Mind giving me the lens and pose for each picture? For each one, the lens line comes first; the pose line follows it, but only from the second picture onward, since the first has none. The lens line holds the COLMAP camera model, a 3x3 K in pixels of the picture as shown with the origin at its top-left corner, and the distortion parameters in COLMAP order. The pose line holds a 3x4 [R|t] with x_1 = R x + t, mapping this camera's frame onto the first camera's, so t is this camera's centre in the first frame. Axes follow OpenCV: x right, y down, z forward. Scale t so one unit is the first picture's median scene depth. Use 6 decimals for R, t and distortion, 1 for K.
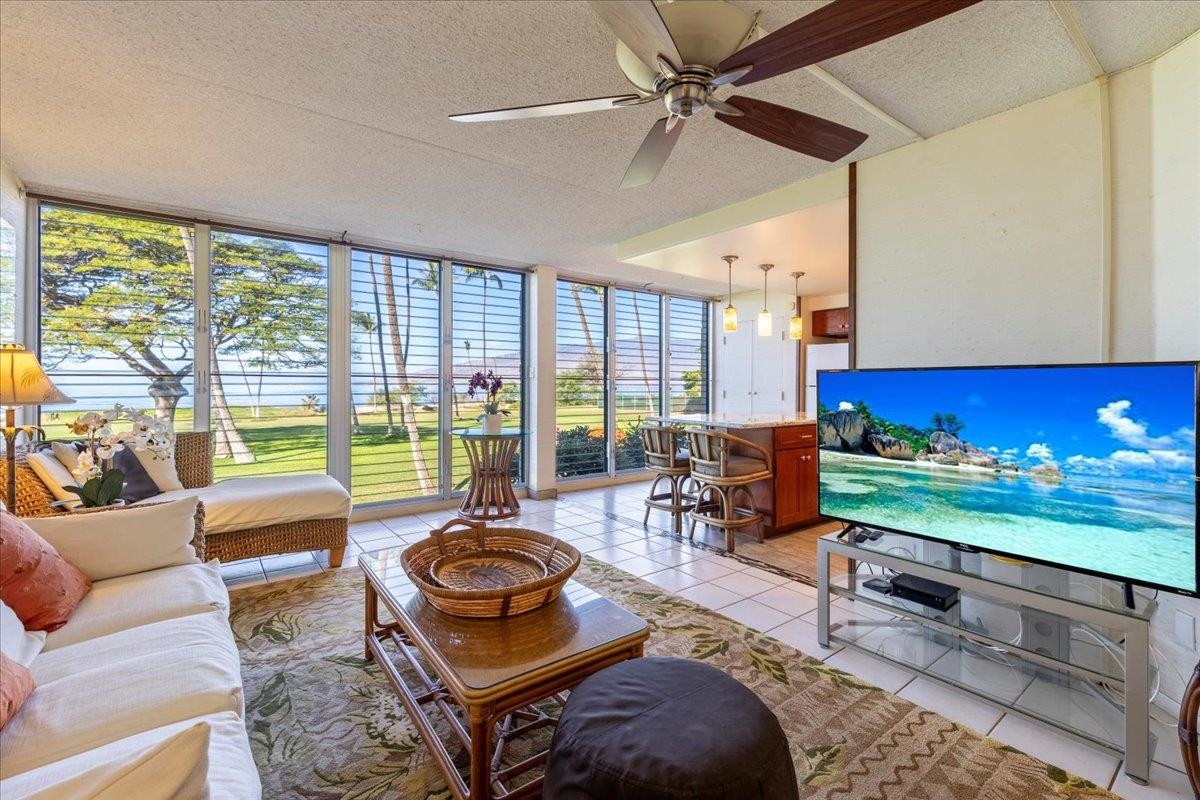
lens RADIAL K [[520.1, 0, 607.2], [0, 520.1, 390.8], [0, 0, 1]] dist [-0.000139, -0.000722]
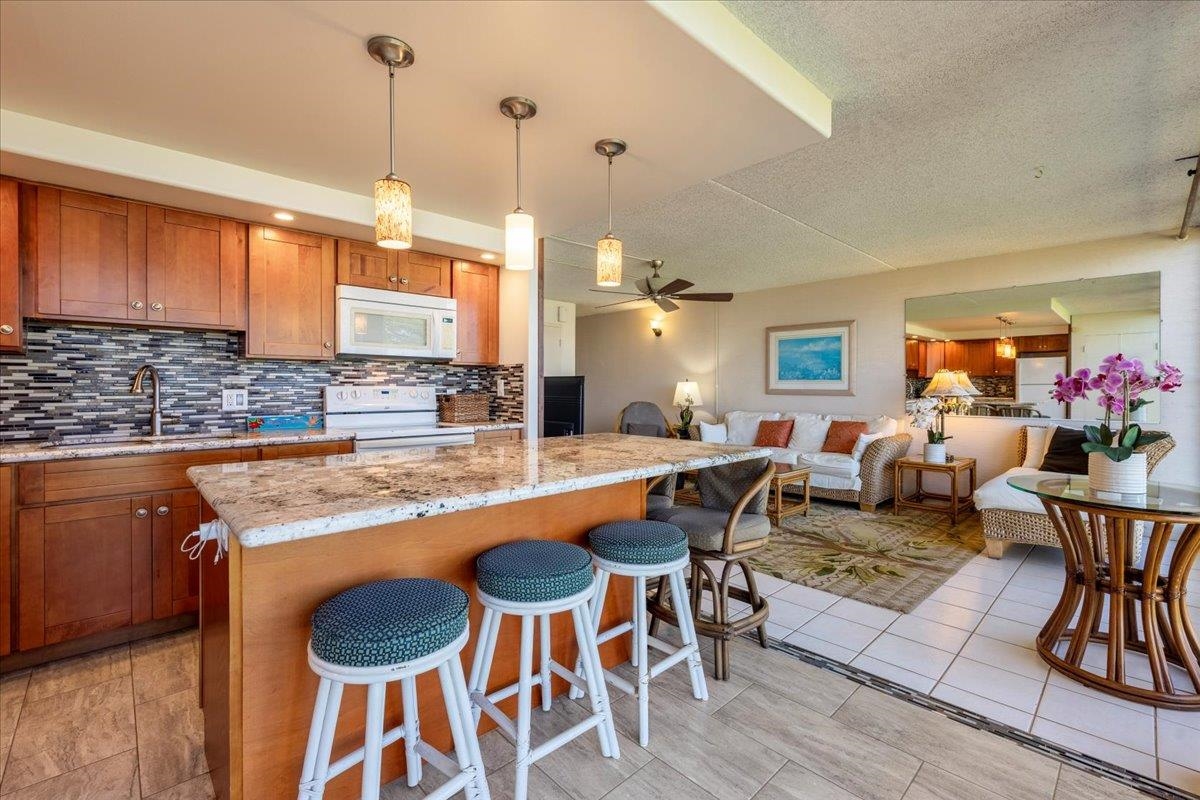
lens RADIAL K [[520.1, 0, 599.2], [0, 520.1, 387.4], [0, 0, 1]] dist [-0.000139, -0.000722]
pose [[-0.995093, -0.005970, -0.098763, 0.447898], [-0.007312, 0.999886, 0.013229, -0.020368], [0.098673, 0.013886, -0.995023, 2.289089]]
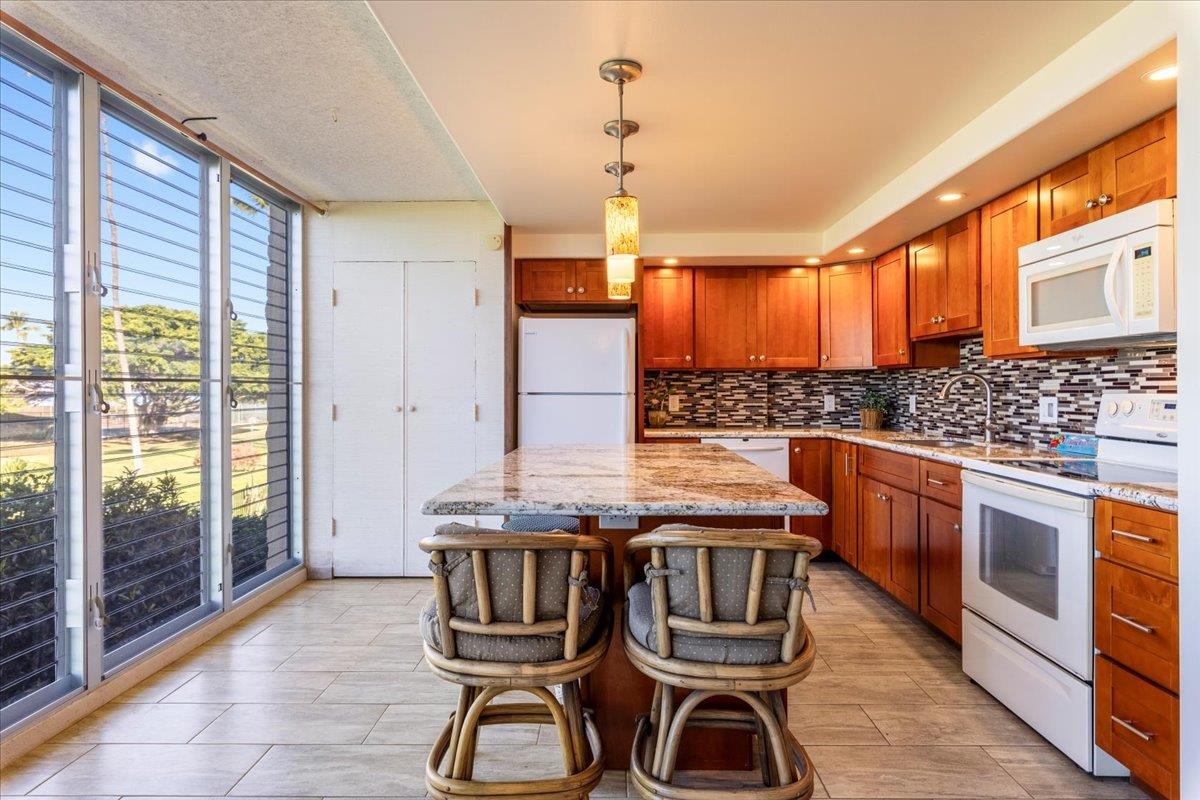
lens RADIAL K [[689.2, 0, 610.1], [0, 689.2, 386.3], [0, 0, 1]] dist [0.005989, -0.001282]
pose [[0.614942, -0.005522, 0.788553, -0.266689], [0.018203, 0.999808, -0.007193, -0.019476], [-0.788362, 0.018778, 0.614925, 1.029626]]
